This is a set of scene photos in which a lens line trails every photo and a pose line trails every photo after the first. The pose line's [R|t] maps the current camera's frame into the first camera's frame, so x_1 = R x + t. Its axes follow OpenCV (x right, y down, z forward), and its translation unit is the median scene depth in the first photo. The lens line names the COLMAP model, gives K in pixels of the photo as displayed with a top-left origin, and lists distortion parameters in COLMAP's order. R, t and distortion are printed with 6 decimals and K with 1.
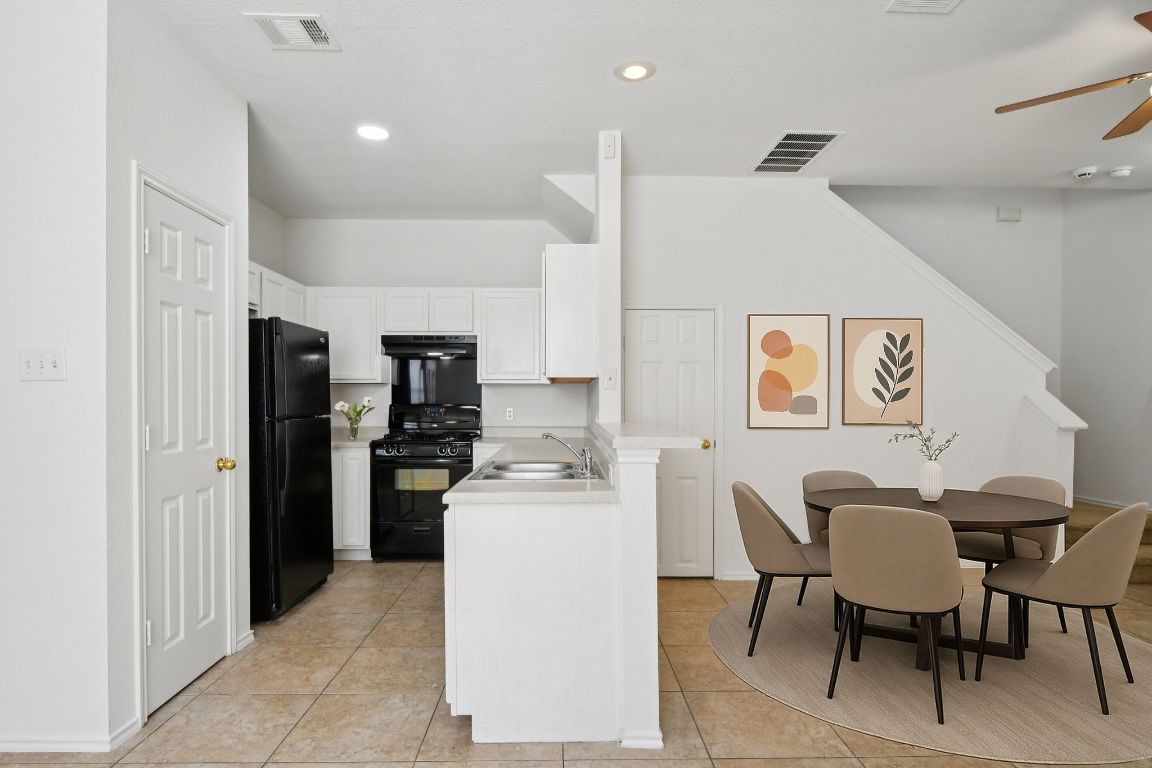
lens RADIAL K [[630.2, 0, 580.4], [0, 630.2, 403.3], [0, 0, 1]] dist [-0.007328, -0.000724]
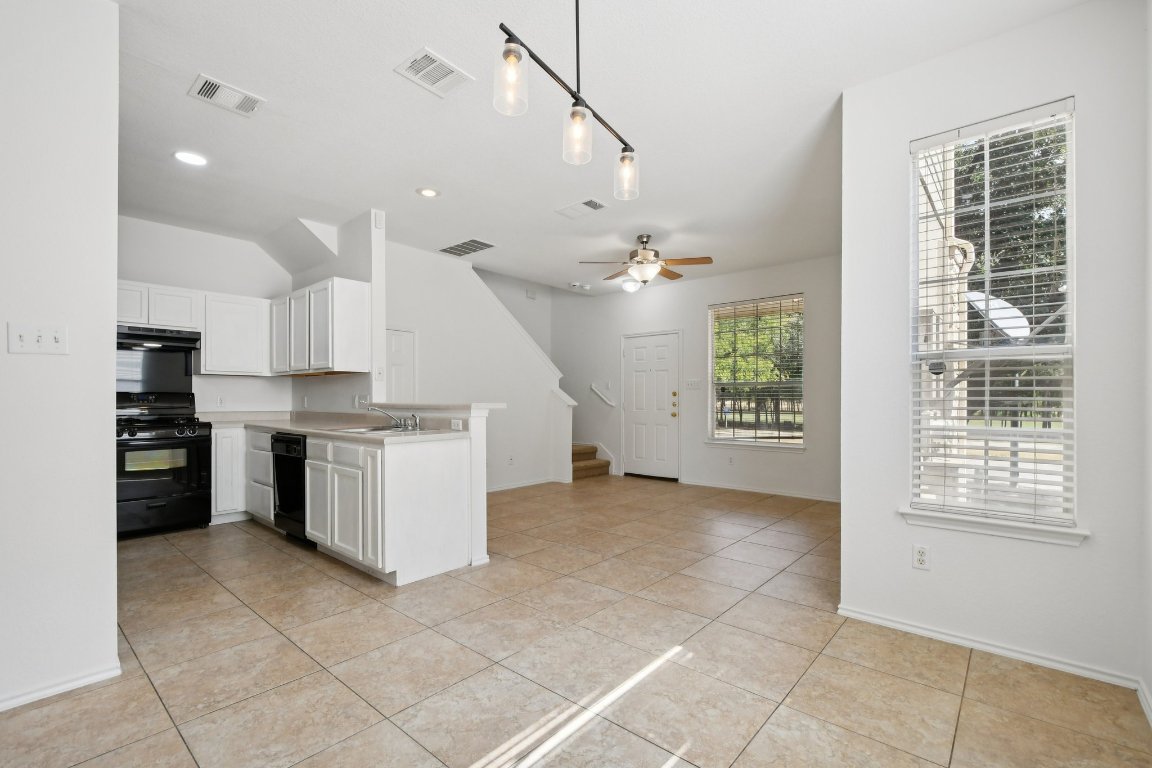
lens RADIAL K [[504.3, 0, 569.8], [0, 504.3, 393.2], [0, 0, 1]] dist [0.004599, -0.000019]
pose [[0.677737, 0.008811, 0.735252, -0.625287], [0.004993, 0.999850, -0.016584, 0.036128], [-0.735288, 0.014911, 0.677591, -0.188593]]
